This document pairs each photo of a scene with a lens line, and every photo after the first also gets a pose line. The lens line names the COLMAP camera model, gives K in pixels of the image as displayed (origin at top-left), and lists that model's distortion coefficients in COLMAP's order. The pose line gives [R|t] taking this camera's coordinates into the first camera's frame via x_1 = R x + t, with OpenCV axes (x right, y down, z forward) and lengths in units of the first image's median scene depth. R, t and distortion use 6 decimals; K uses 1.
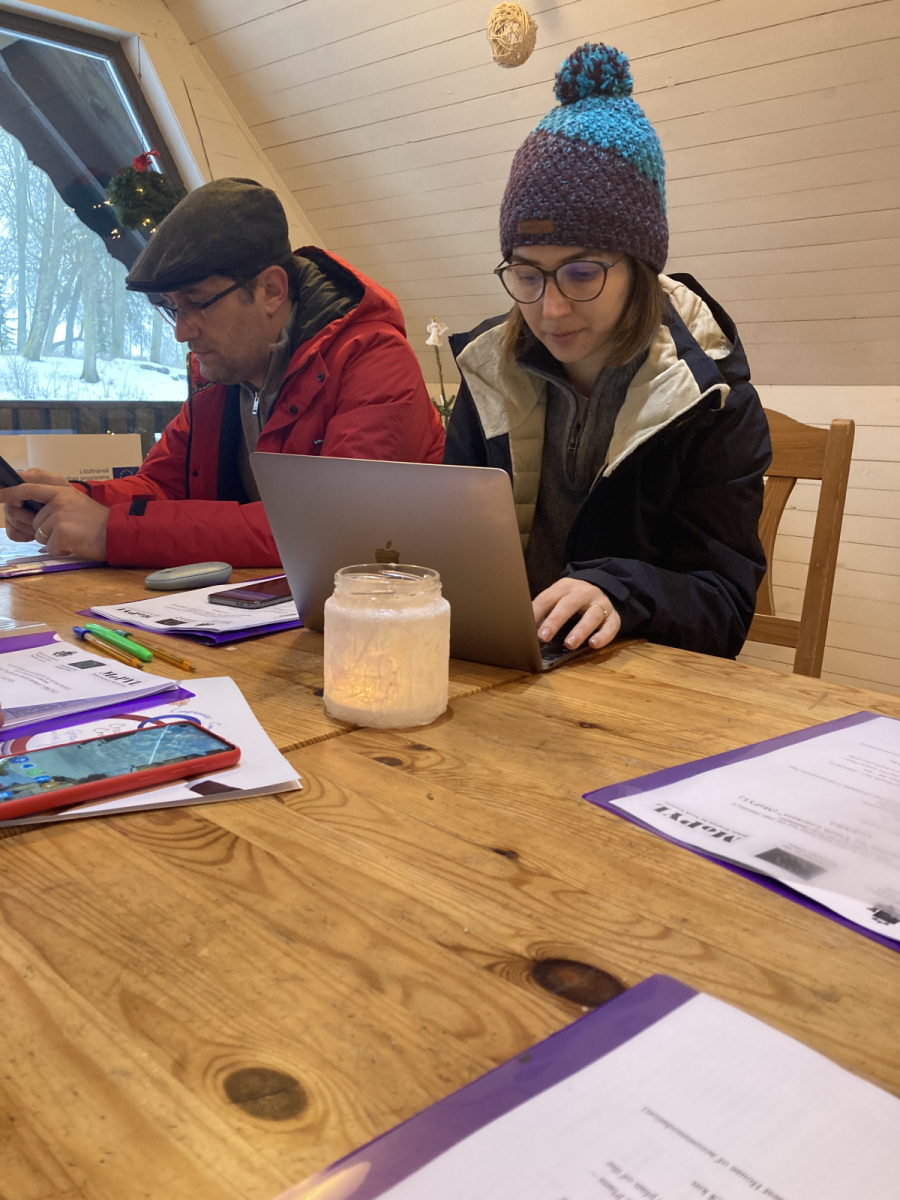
lens RADIAL K [[977.4, 0, 461.6], [0, 977.4, 598.7], [0, 0, 1]] dist [0.038470, -0.038364]
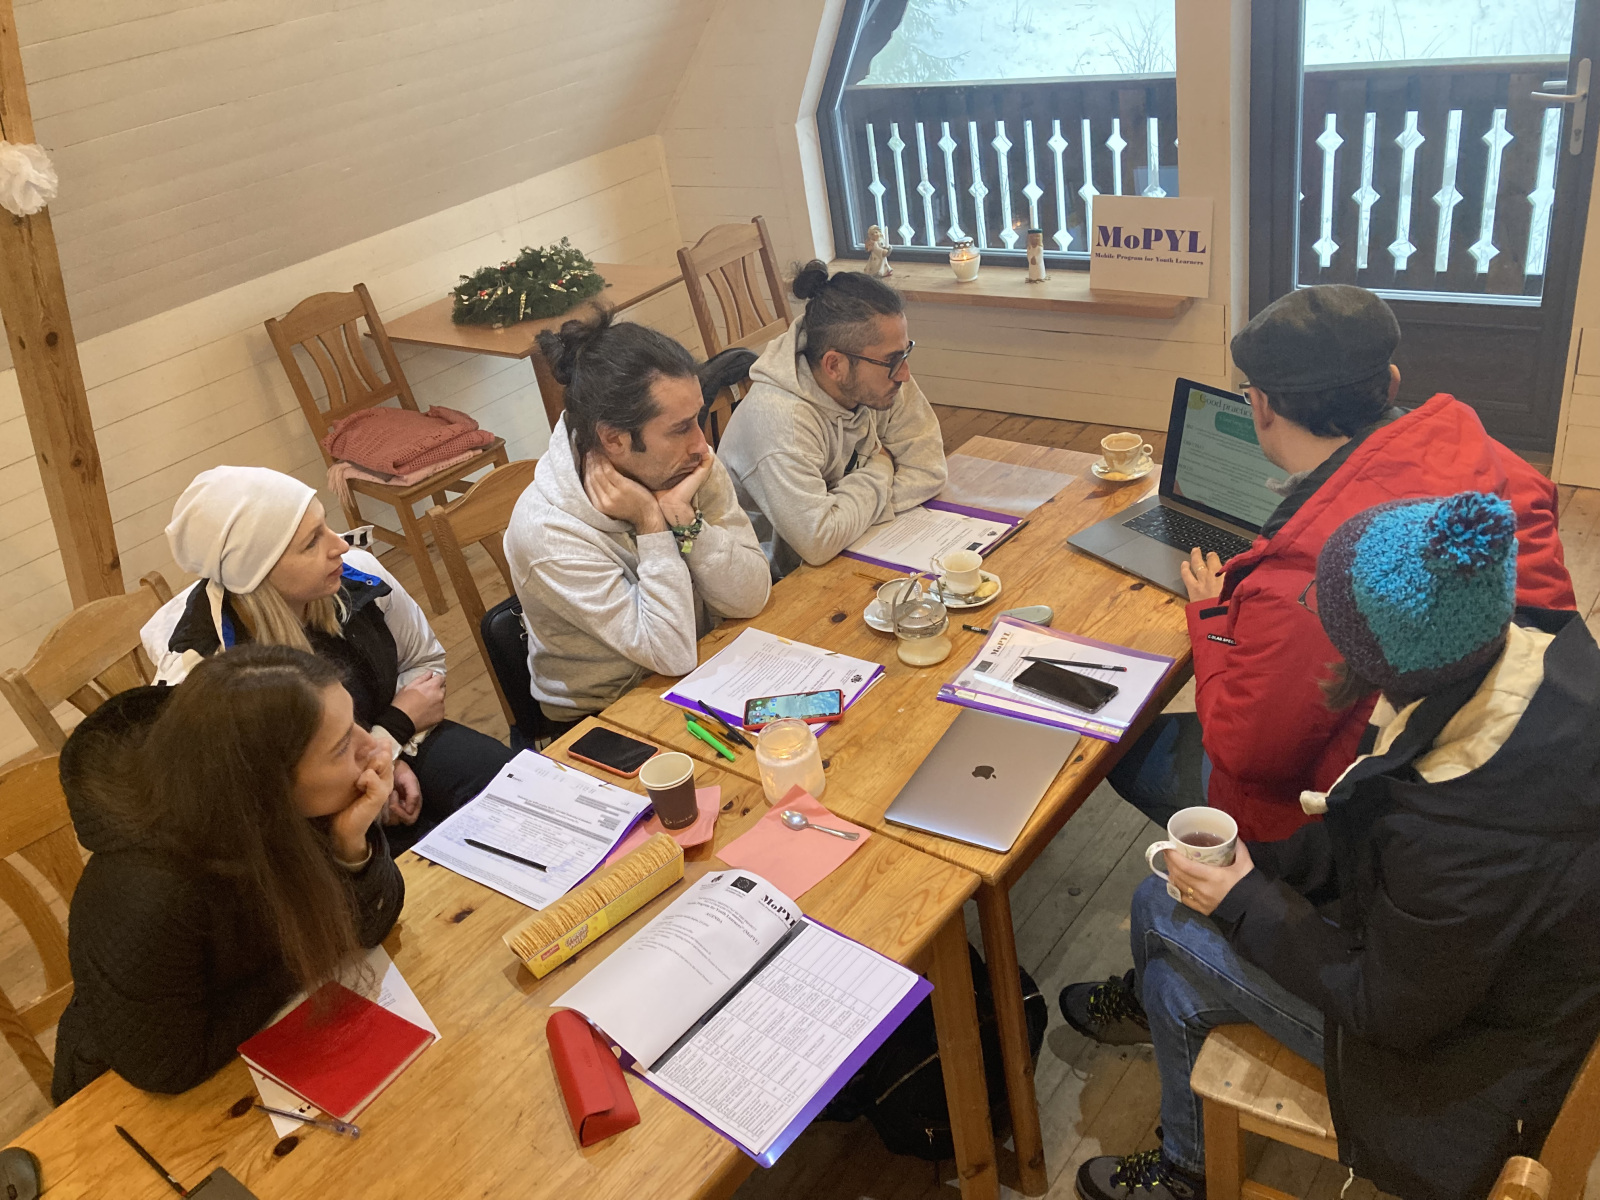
lens RADIAL K [[1303.2, 0, 802.8], [0, 1303.2, 591.1], [0, 0, 1]] dist [0.038470, -0.038364]
pose [[0.040795, 0.478510, -0.877134, 1.745013], [-0.031953, 0.878041, 0.477518, -1.280537], [0.998656, 0.008547, 0.051110, 0.736811]]
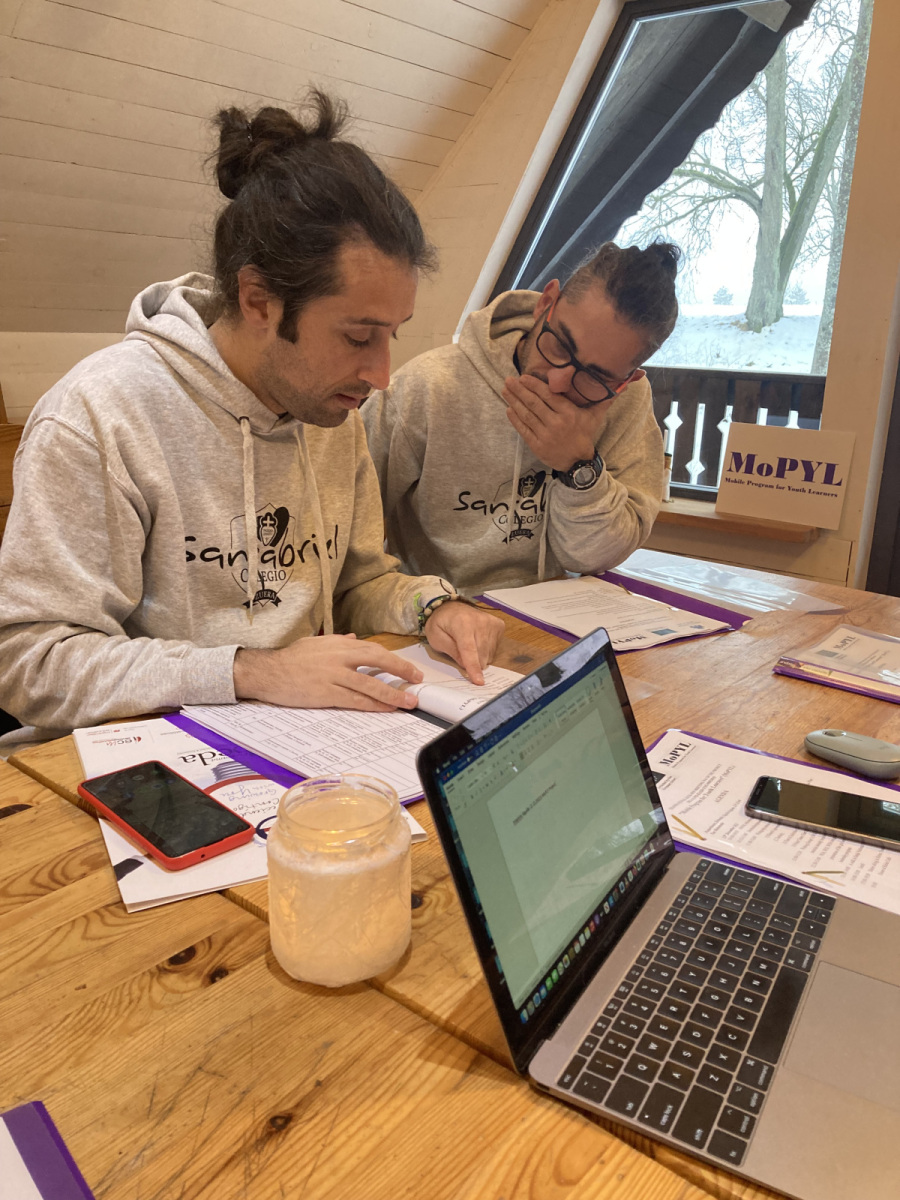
lens RADIAL K [[977.4, 0, 460.8], [0, 977.4, 600.4], [0, 0, 1]] dist [0.038470, -0.038364]
pose [[0.043899, 0.262567, -0.963914, 0.598792], [-0.219348, 0.943835, 0.247108, -0.361189], [0.974659, 0.200585, 0.099028, 0.803978]]
